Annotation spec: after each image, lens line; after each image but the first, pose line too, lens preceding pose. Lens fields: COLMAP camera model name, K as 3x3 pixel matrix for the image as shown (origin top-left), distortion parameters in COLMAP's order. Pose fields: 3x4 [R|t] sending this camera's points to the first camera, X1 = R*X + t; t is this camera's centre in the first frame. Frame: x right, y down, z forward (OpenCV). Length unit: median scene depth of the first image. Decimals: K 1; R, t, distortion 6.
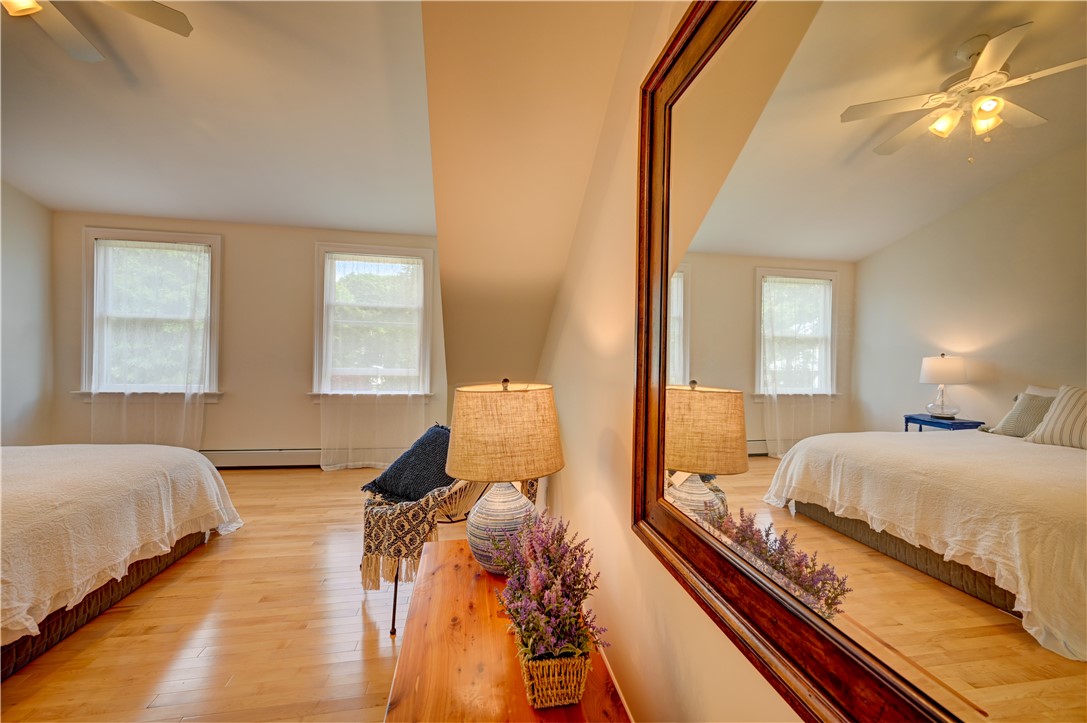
lens RADIAL K [[430.8, 0, 543.5], [0, 430.8, 361.5], [0, 0, 1]] dist [-0.001157, -0.000167]
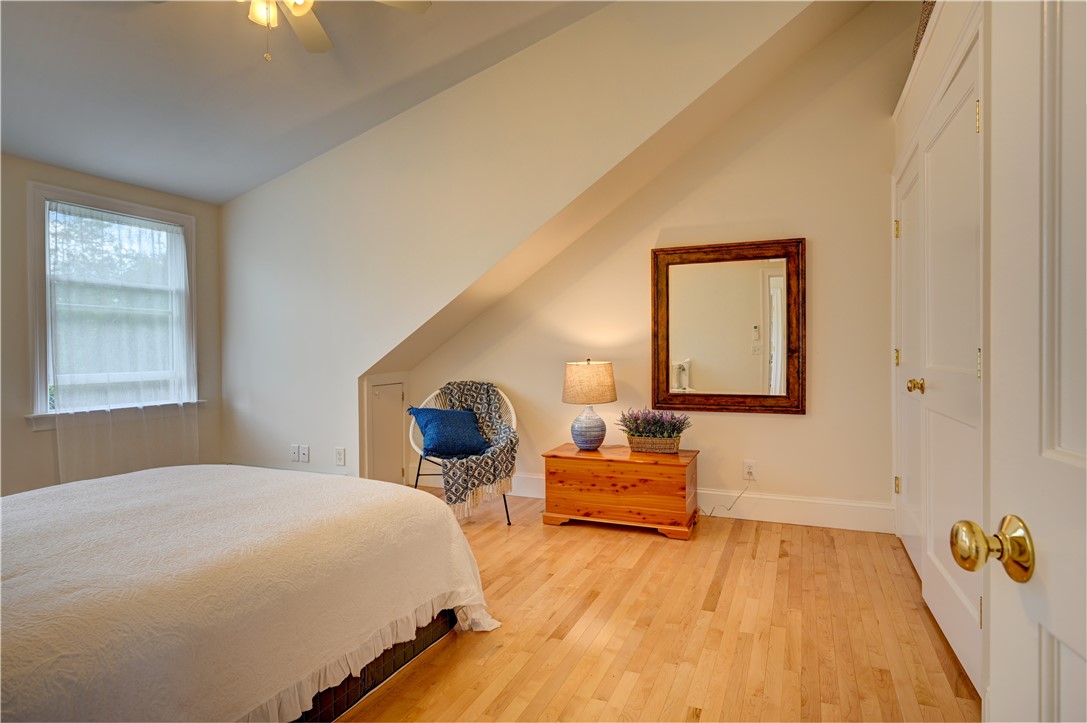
lens RADIAL K [[603.7, 0, 543.5], [0, 603.7, 361.5], [0, 0, 1]] dist [0.001483, 0.000499]
pose [[0.539935, -0.041469, 0.840684, -0.863090], [0.026362, 0.999129, 0.032353, -0.015817], [-0.841294, 0.004694, 0.540558, -0.130463]]
